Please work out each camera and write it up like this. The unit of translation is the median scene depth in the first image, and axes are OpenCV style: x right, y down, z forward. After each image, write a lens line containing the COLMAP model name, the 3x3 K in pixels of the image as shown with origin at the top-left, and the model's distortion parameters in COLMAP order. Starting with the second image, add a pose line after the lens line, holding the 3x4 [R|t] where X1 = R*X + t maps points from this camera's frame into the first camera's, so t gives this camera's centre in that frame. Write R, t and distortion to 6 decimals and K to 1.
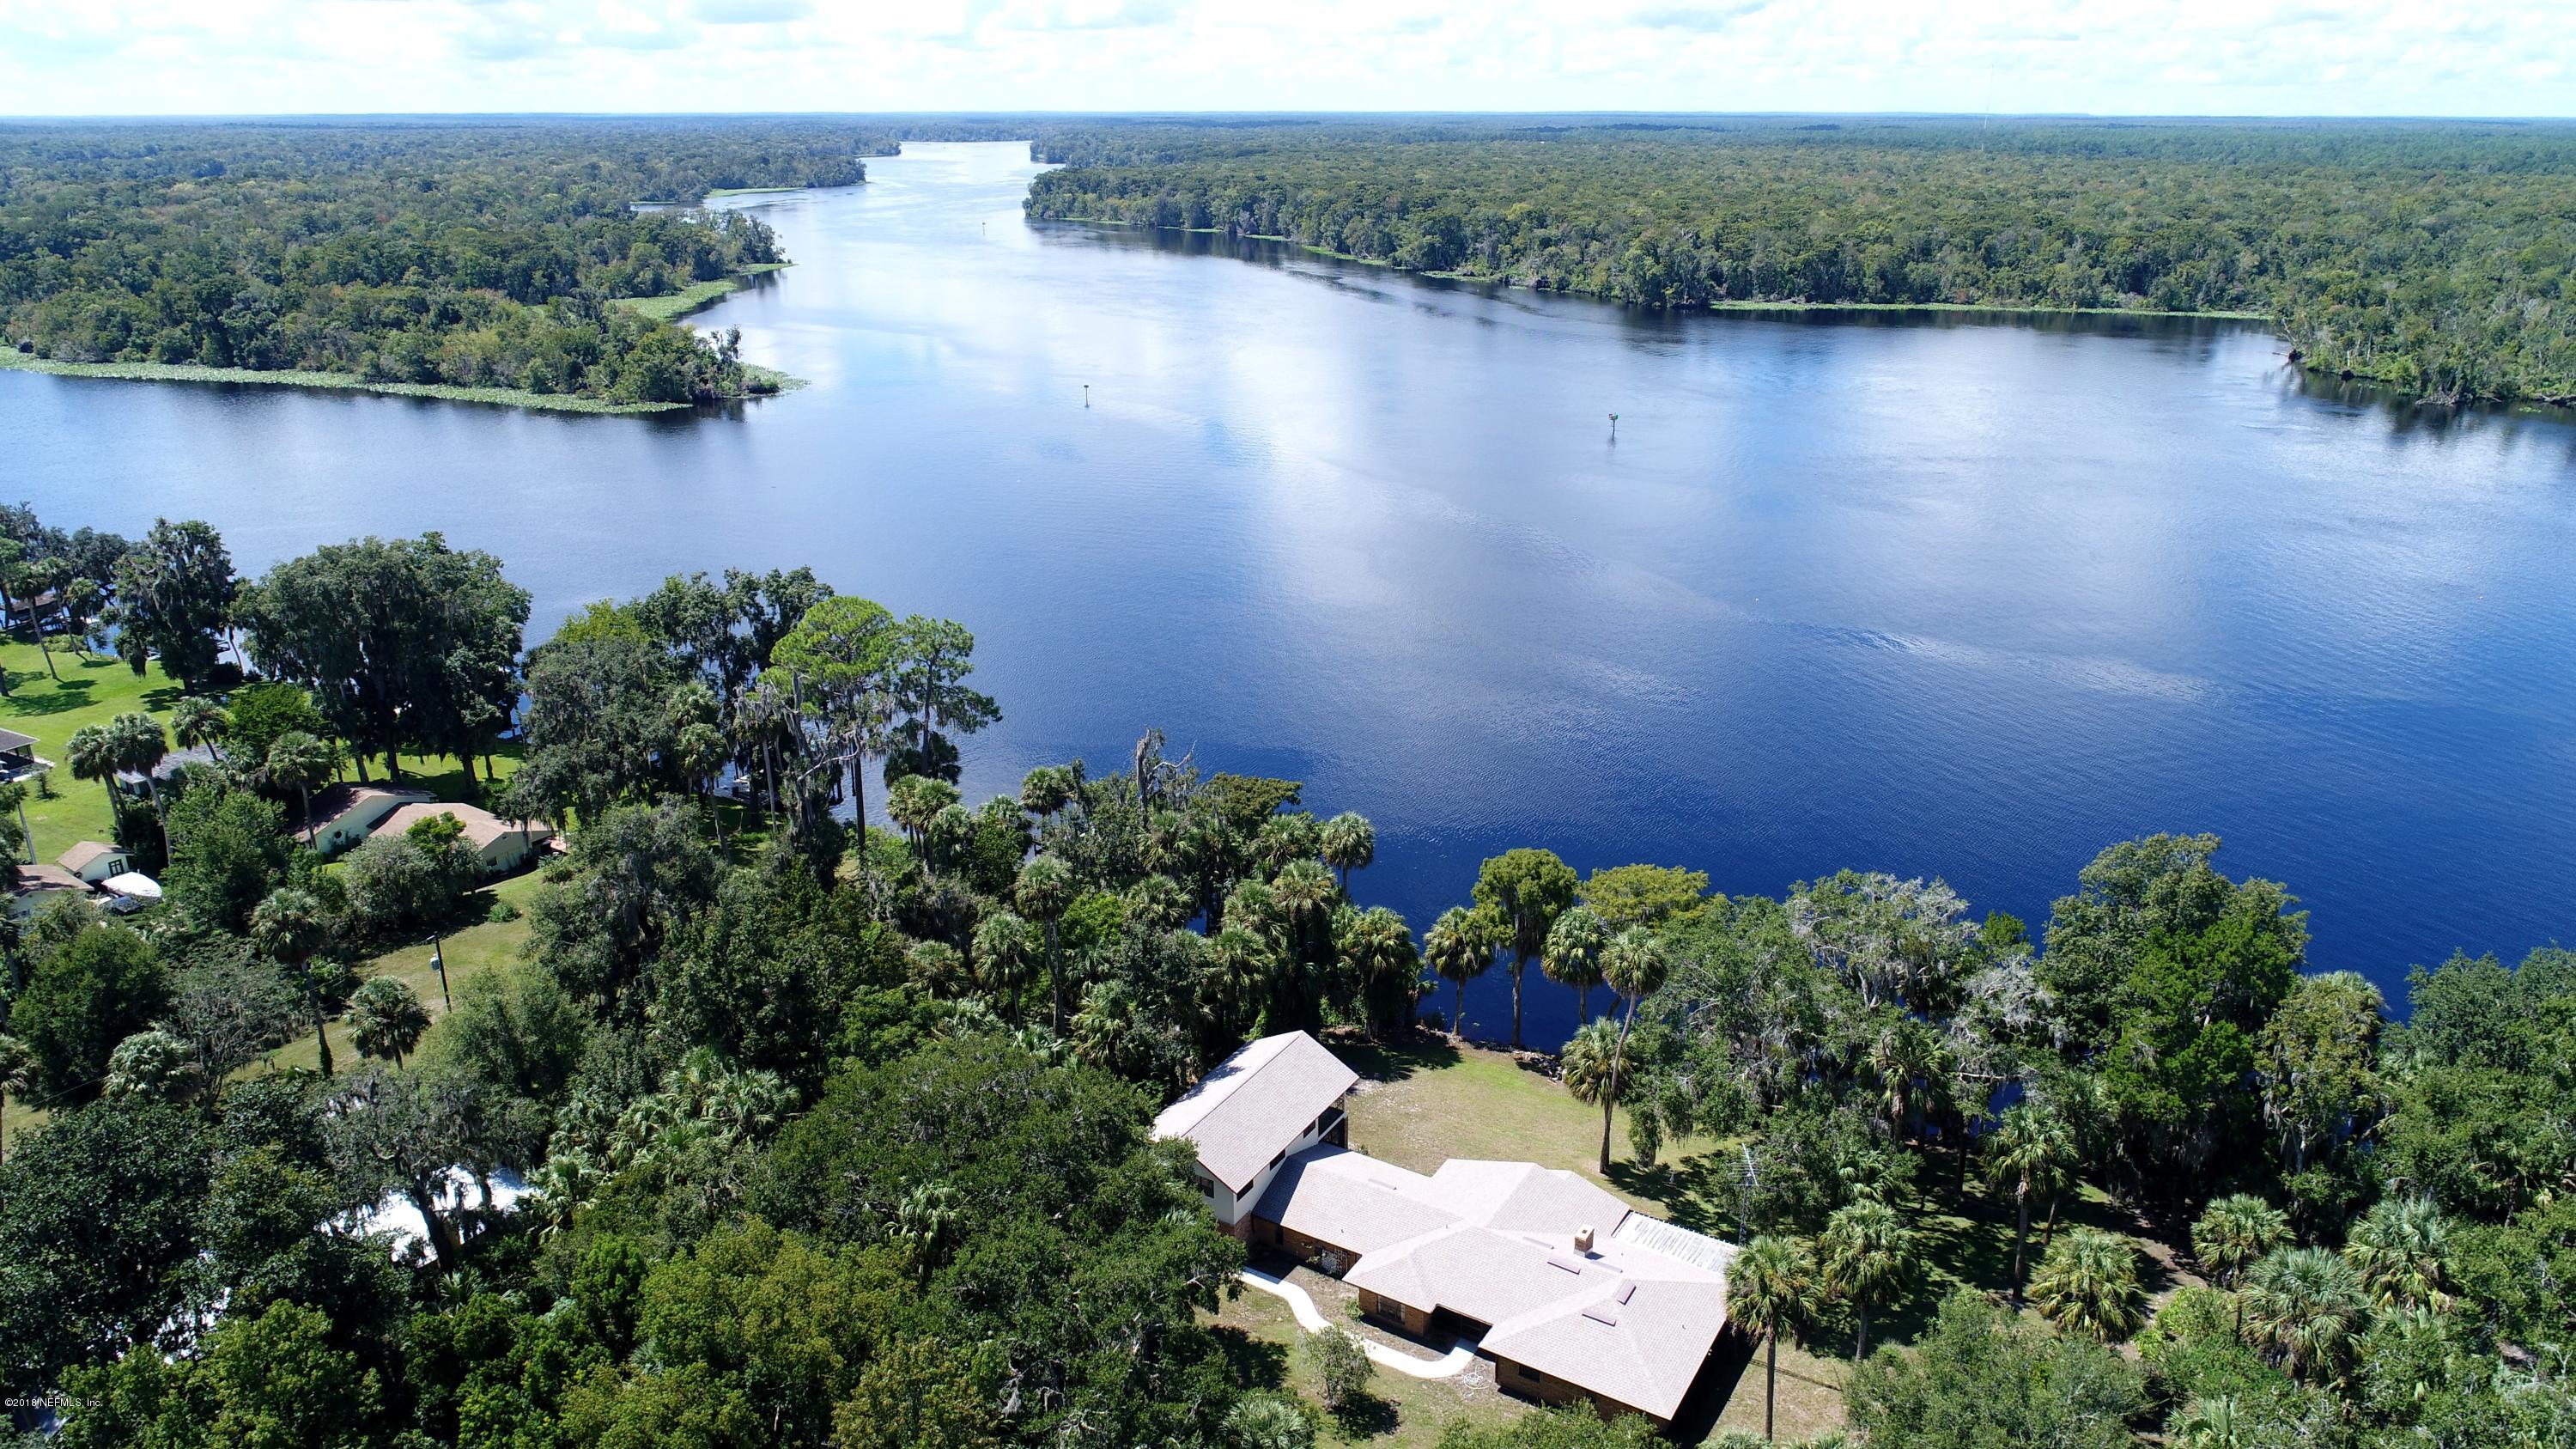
lens RADIAL K [[1721.9, 0, 1292.3], [0, 1721.9, 729.0], [0, 0, 1]] dist [-0.001746, 0.002380]
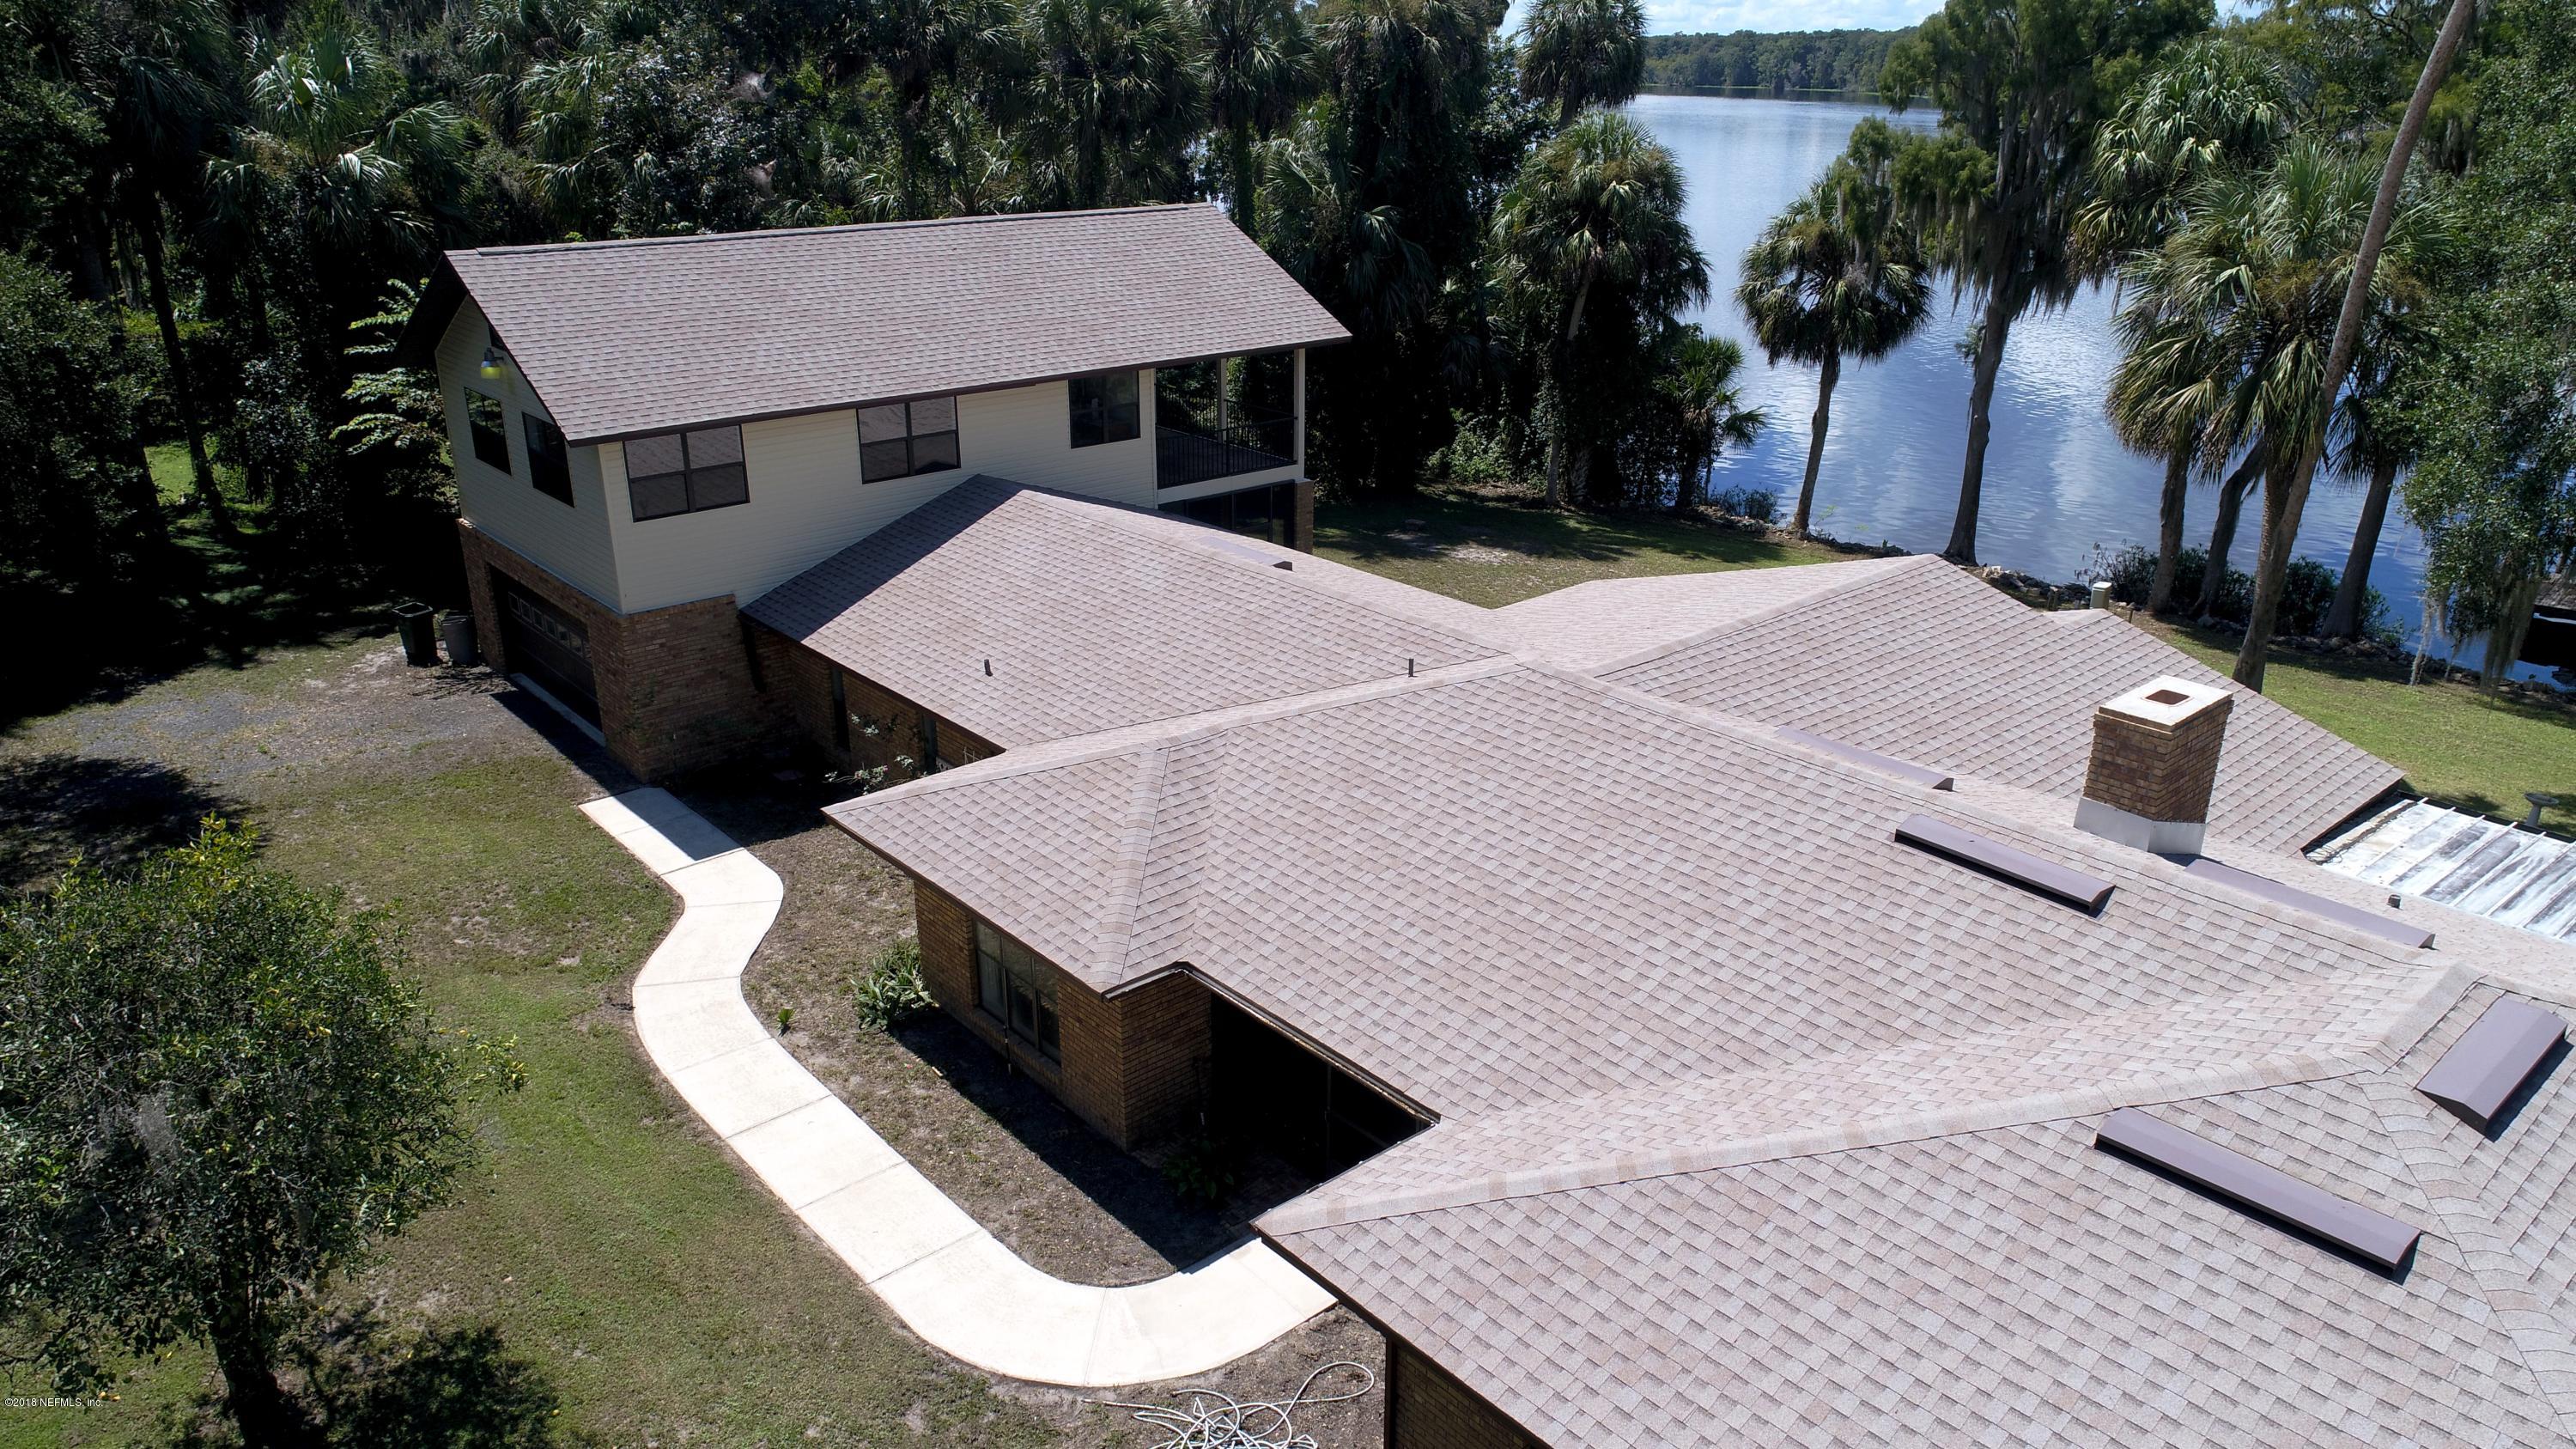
lens RADIAL K [[1721.0, 0, 1291.2], [0, 1721.0, 719.6], [0, 0, 1]] dist [0.007074, 0.003724]
pose [[0.952552, 0.116889, -0.281035, 0.089253], [-0.111078, 0.993138, 0.036579, 0.193080], [0.283383, -0.003627, 0.959000, 0.535271]]
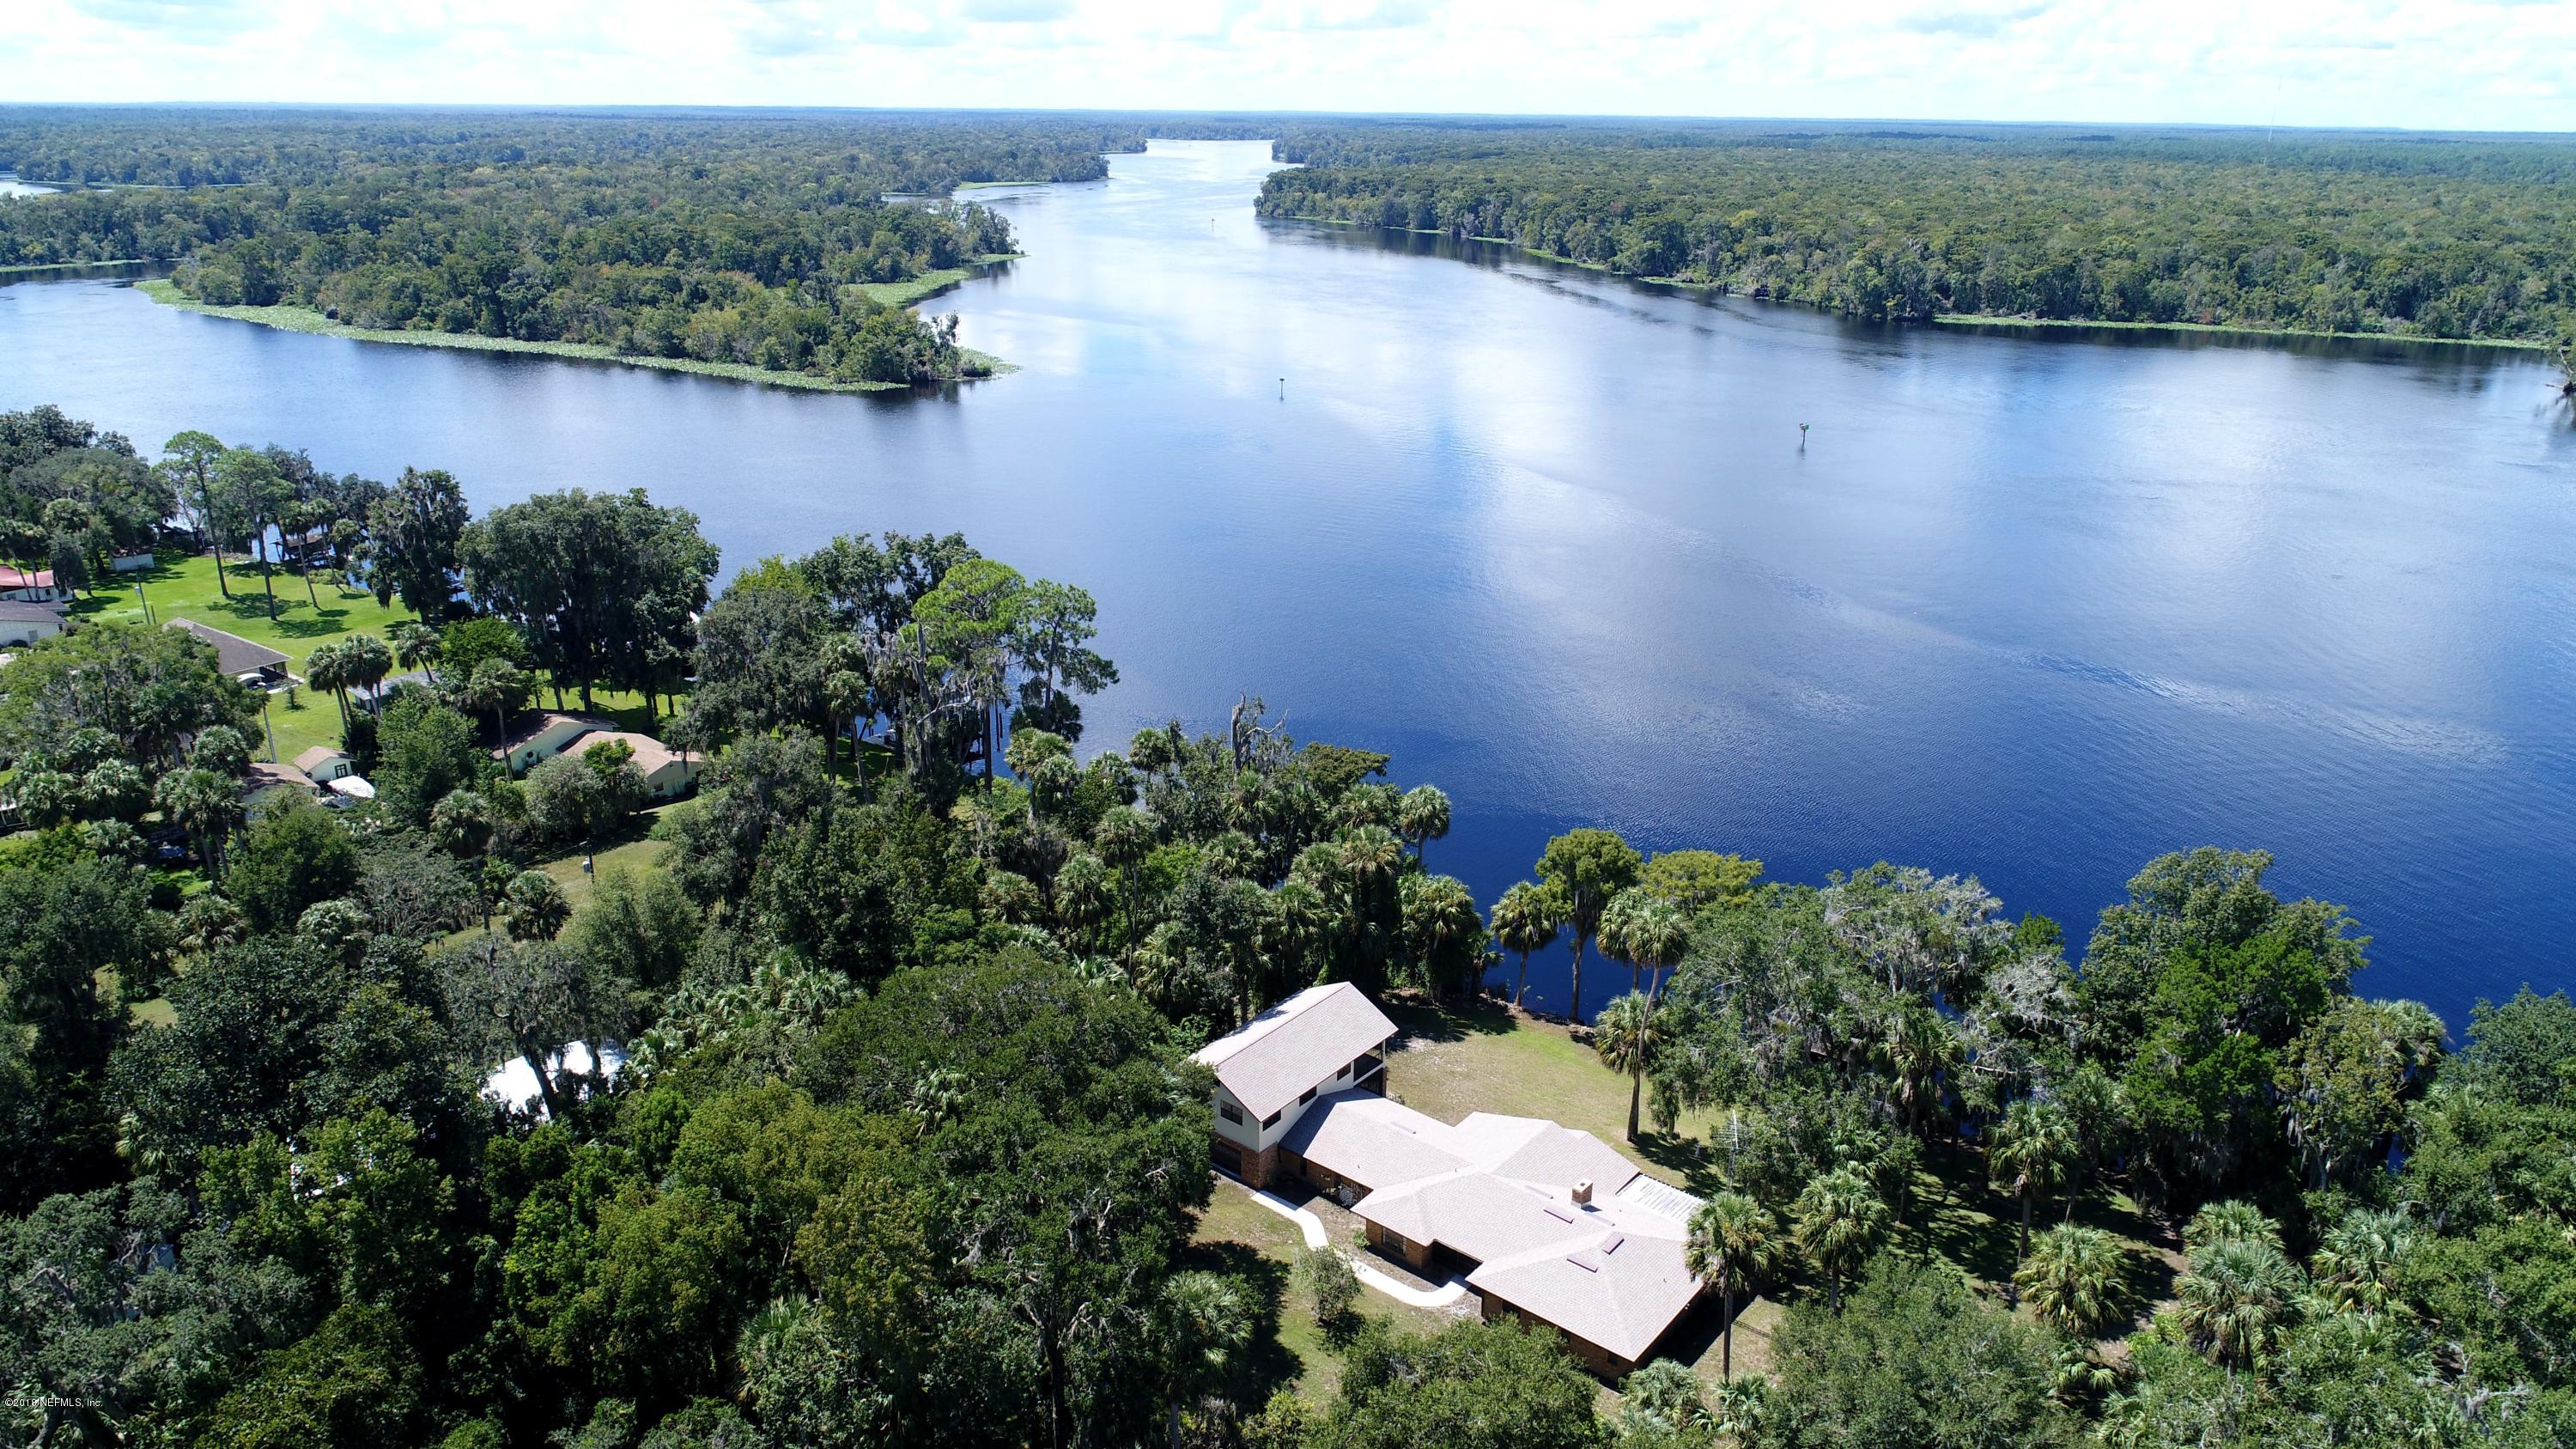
lens RADIAL K [[1721.9, 0, 1292.3], [0, 1721.9, 729.0], [0, 0, 1]] dist [-0.001746, 0.002380]
pose [[0.990734, 0.056774, -0.123381, 0.070456], [-0.056862, 0.998378, 0.002809, 0.014668], [0.123340, 0.004233, 0.992355, -0.040038]]
